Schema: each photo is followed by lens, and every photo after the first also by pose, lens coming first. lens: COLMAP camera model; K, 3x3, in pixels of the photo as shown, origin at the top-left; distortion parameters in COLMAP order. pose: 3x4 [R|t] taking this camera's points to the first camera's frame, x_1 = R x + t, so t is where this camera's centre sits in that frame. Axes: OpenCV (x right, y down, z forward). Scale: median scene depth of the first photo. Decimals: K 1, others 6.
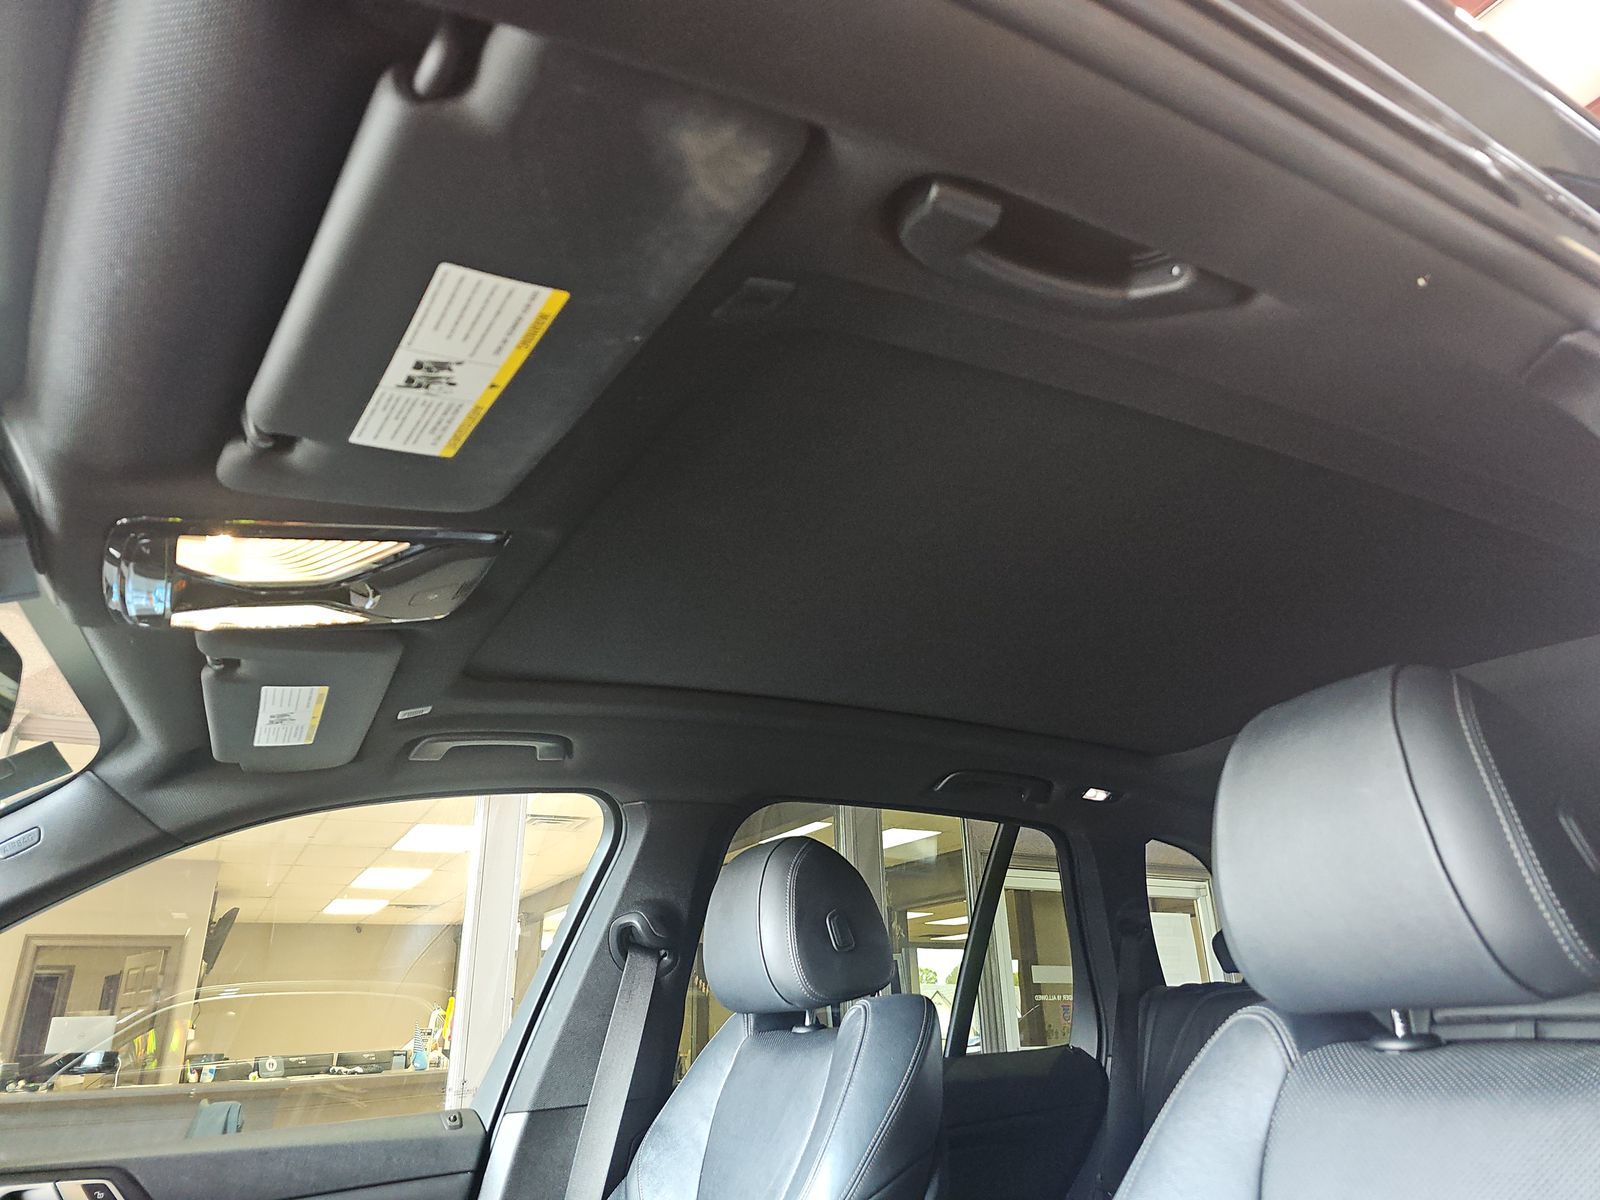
lens RADIAL K [[1068.4, 0, 802.1], [0, 1068.4, 593.9], [0, 0, 1]] dist [0.020815, -0.014182]
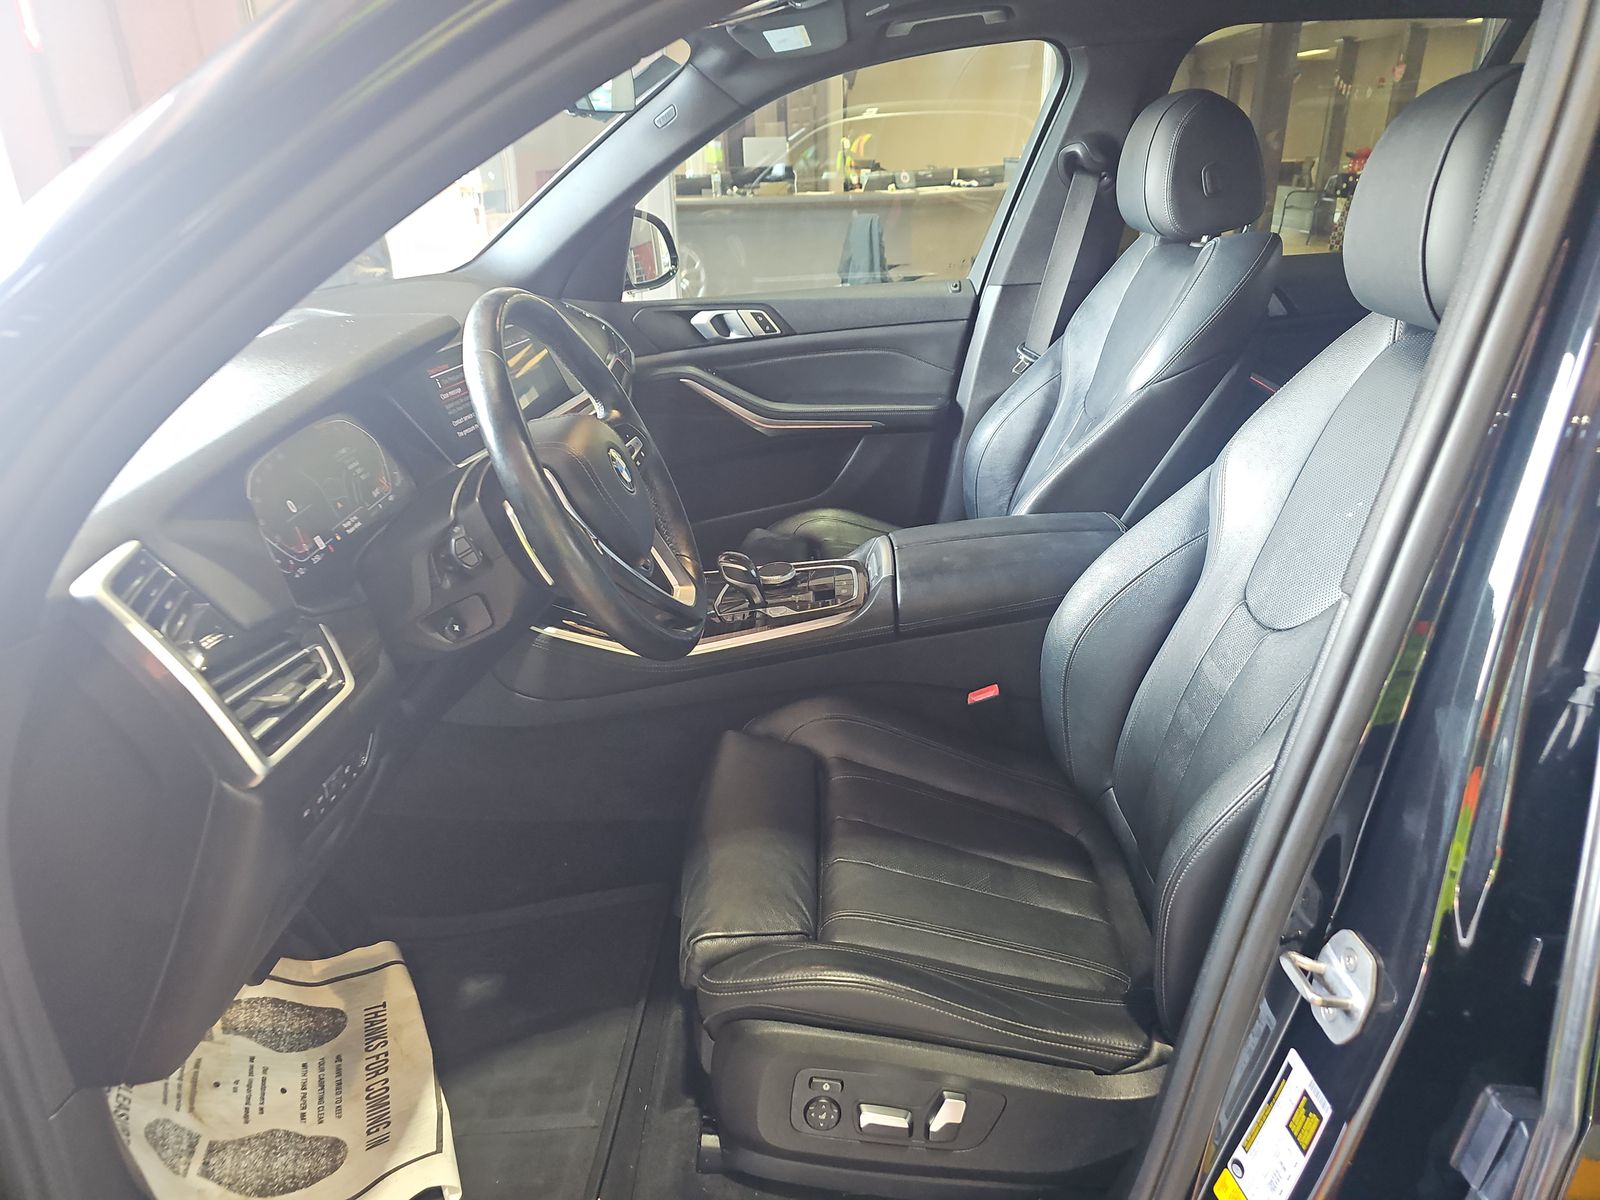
lens RADIAL K [[1068.4, 0, 801.2], [0, 1068.4, 595.1], [0, 0, 1]] dist [0.020815, -0.014182]
pose [[0.859851, 0.203751, -0.468127, 0.257259], [0.195638, 0.715430, 0.670735, -0.225877], [0.471575, -0.668315, 0.575301, -0.222887]]
